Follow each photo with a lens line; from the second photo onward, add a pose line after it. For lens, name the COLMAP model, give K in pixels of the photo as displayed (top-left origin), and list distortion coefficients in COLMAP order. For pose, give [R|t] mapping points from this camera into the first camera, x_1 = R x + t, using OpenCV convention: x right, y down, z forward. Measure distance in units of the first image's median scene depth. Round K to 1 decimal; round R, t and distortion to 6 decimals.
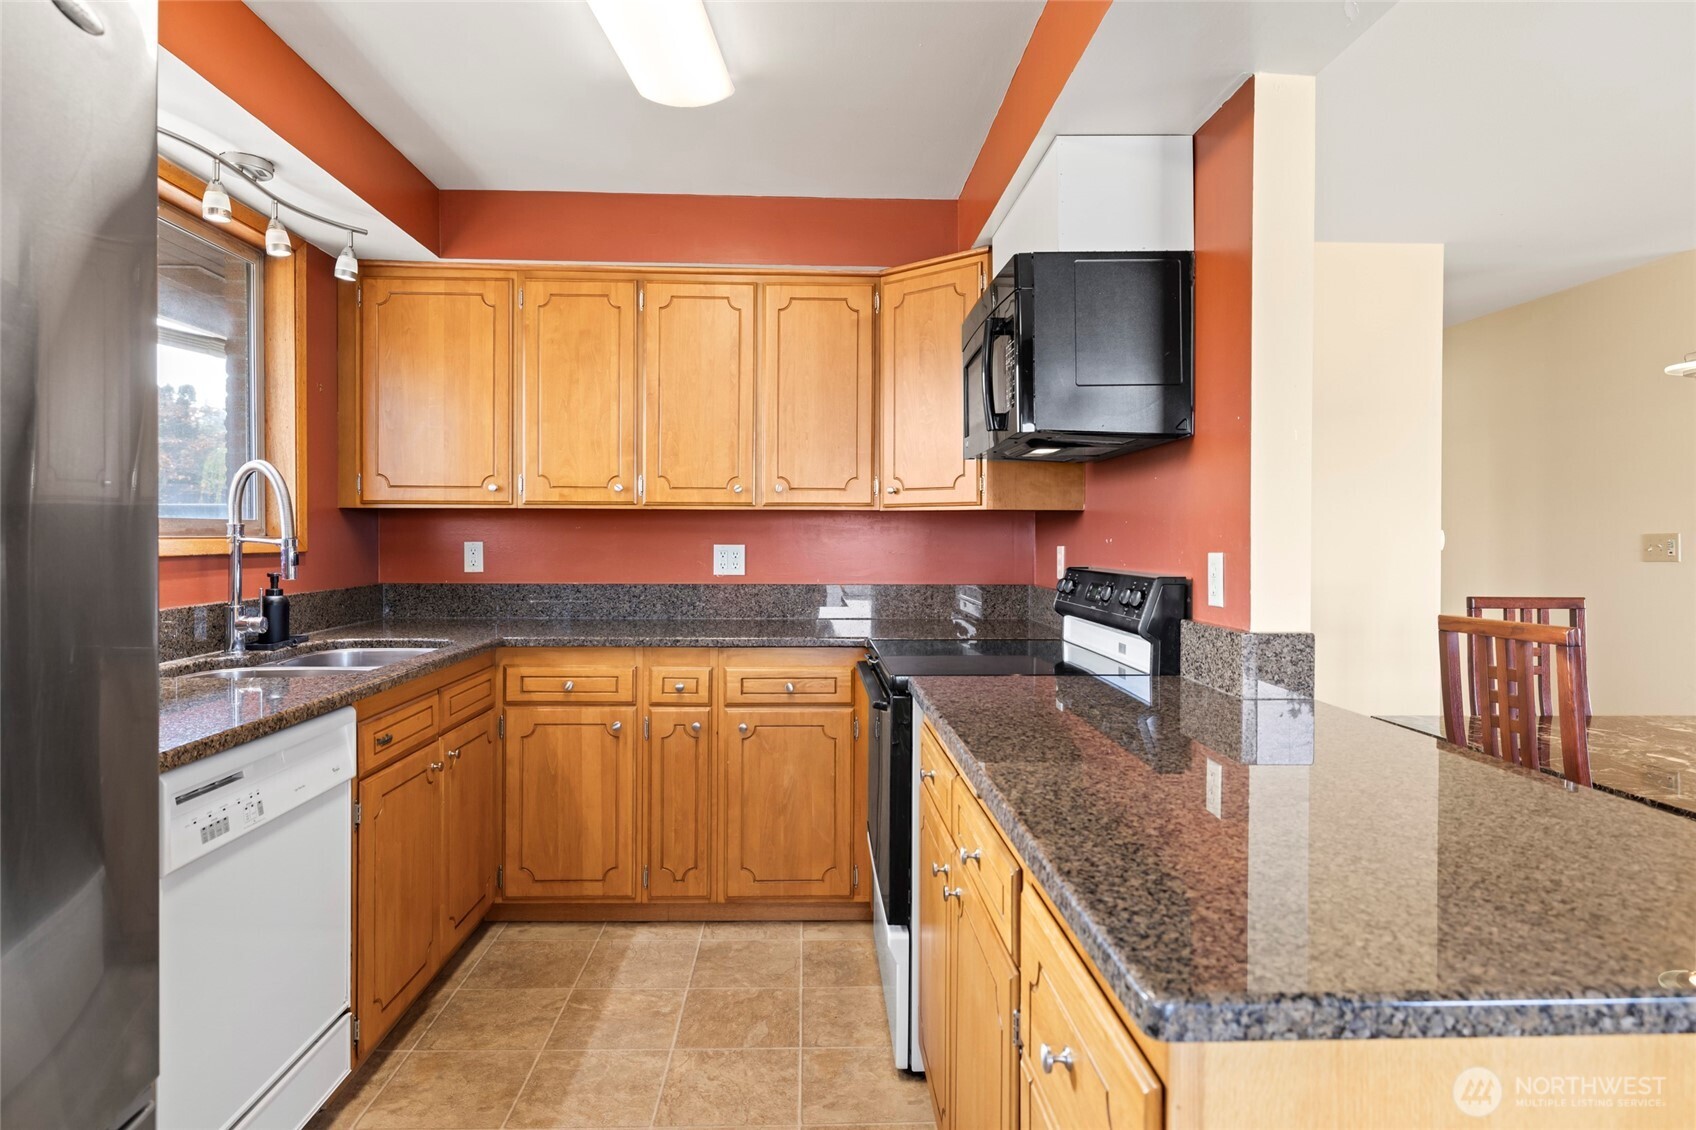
lens RADIAL K [[966.2, 0, 846.0], [0, 966.2, 541.9], [0, 0, 1]] dist [0.000508, -0.000329]
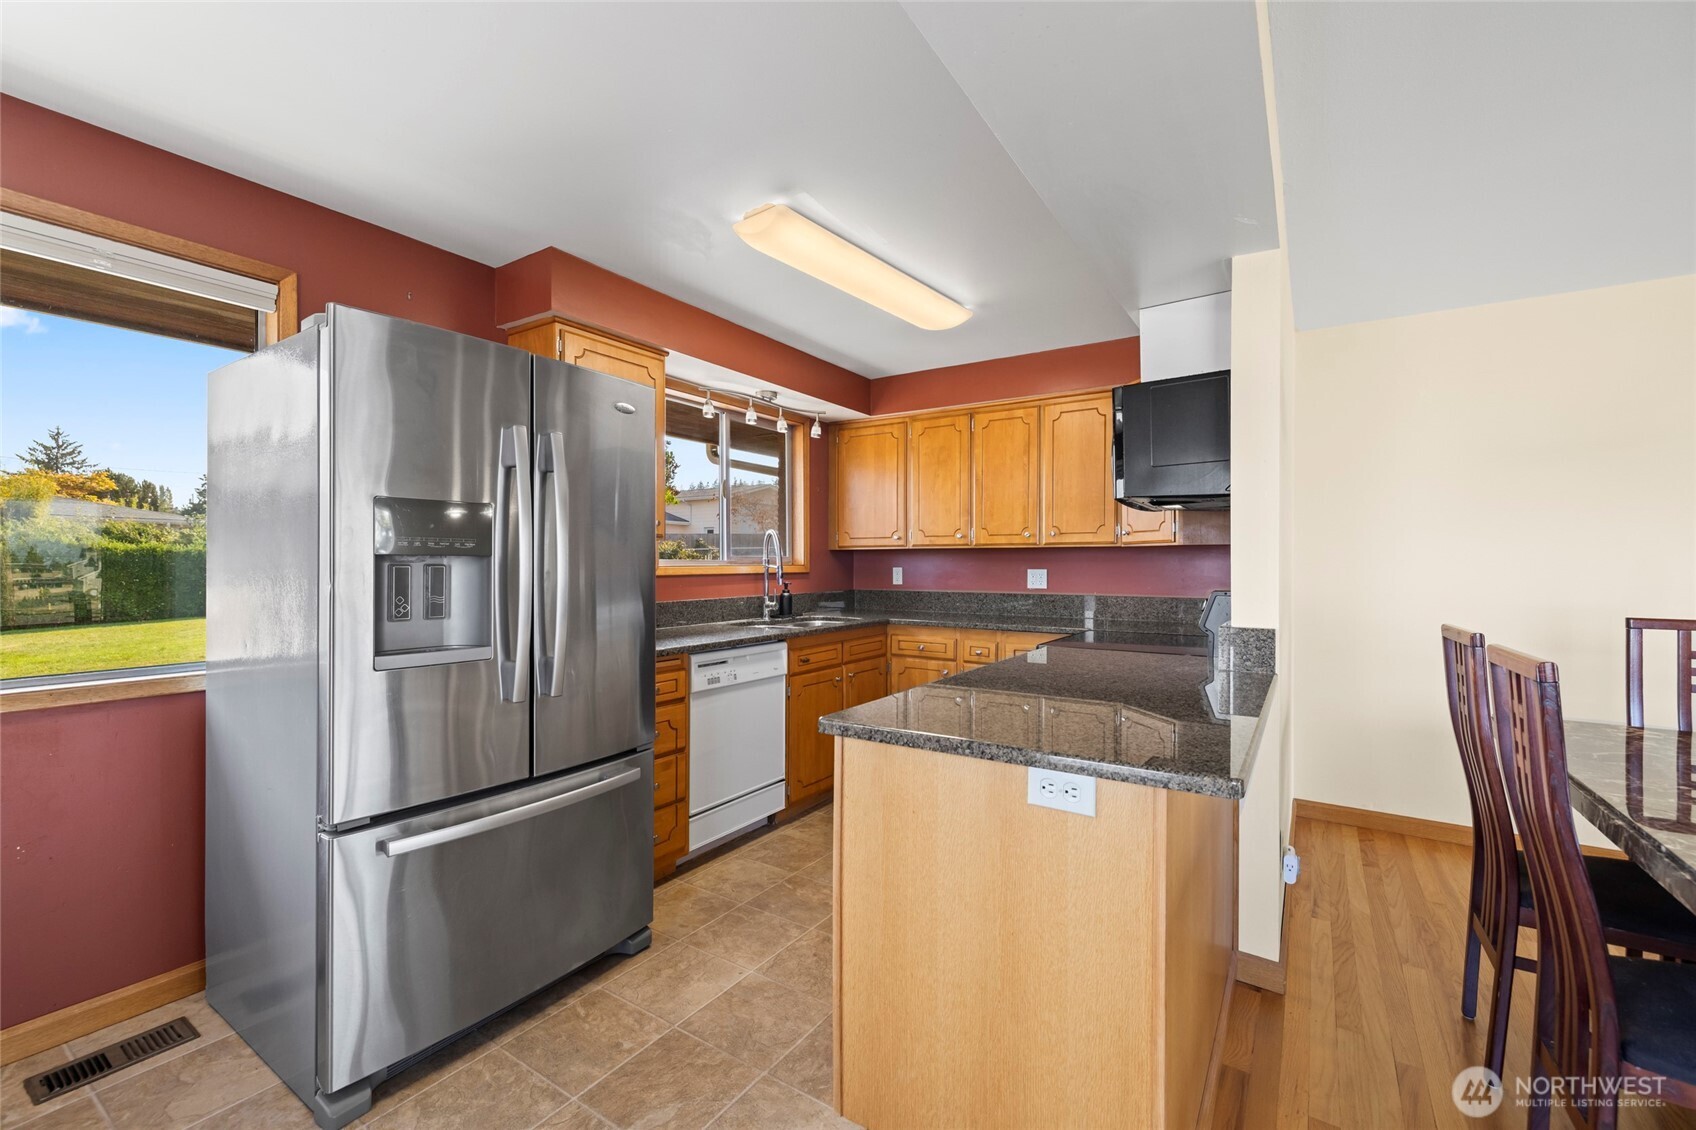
lens RADIAL K [[719.4, 0, 841.7], [0, 719.4, 564.4], [0, 0, 1]] dist [-0.000302, 0.002173]
pose [[0.809733, -0.002690, -0.586792, 0.379705], [-0.000392, 0.999987, -0.005124, 0.001126], [0.586798, 0.004379, 0.809721, -0.173512]]
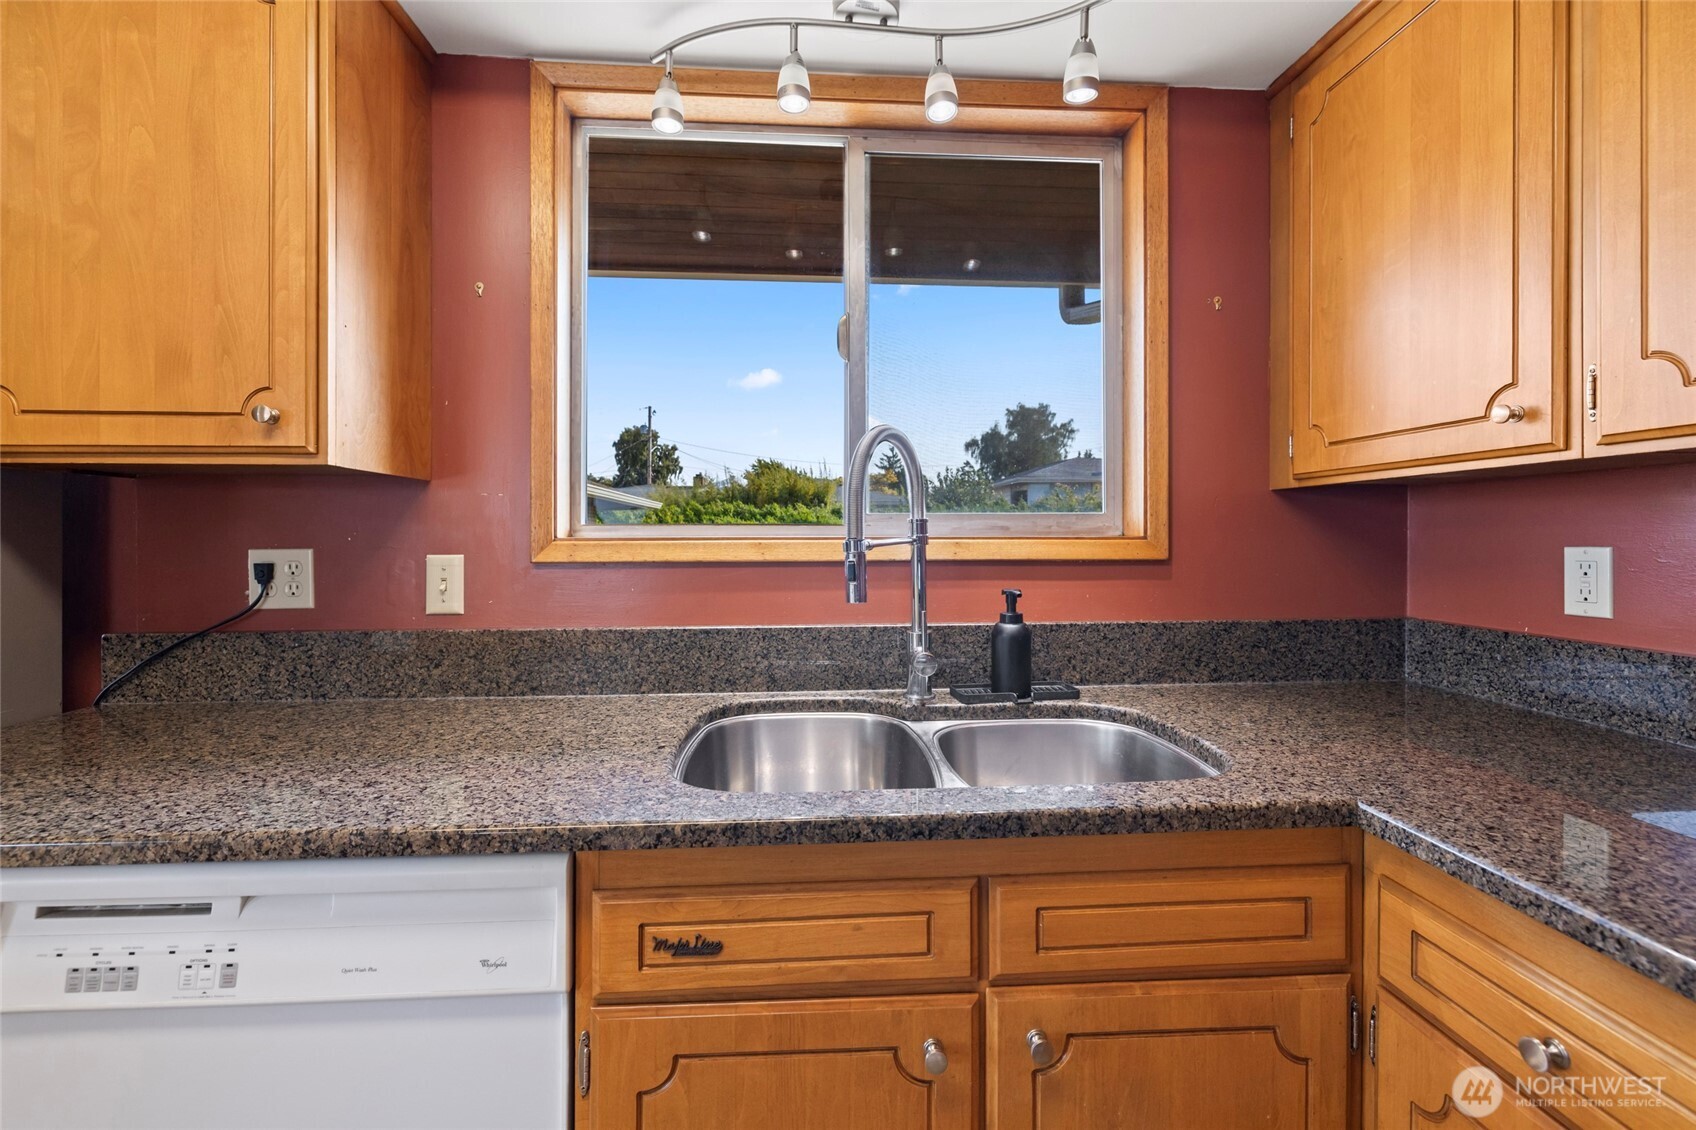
lens RADIAL K [[719.4, 0, 823.5], [0, 719.4, 539.2], [0, 0, 1]] dist [-0.000302, 0.002173]
pose [[0.022048, 0.002599, -0.999754, -0.077088], [-0.004732, 0.999986, 0.002495, -0.003920], [0.999746, 0.004676, 0.022060, 0.774463]]
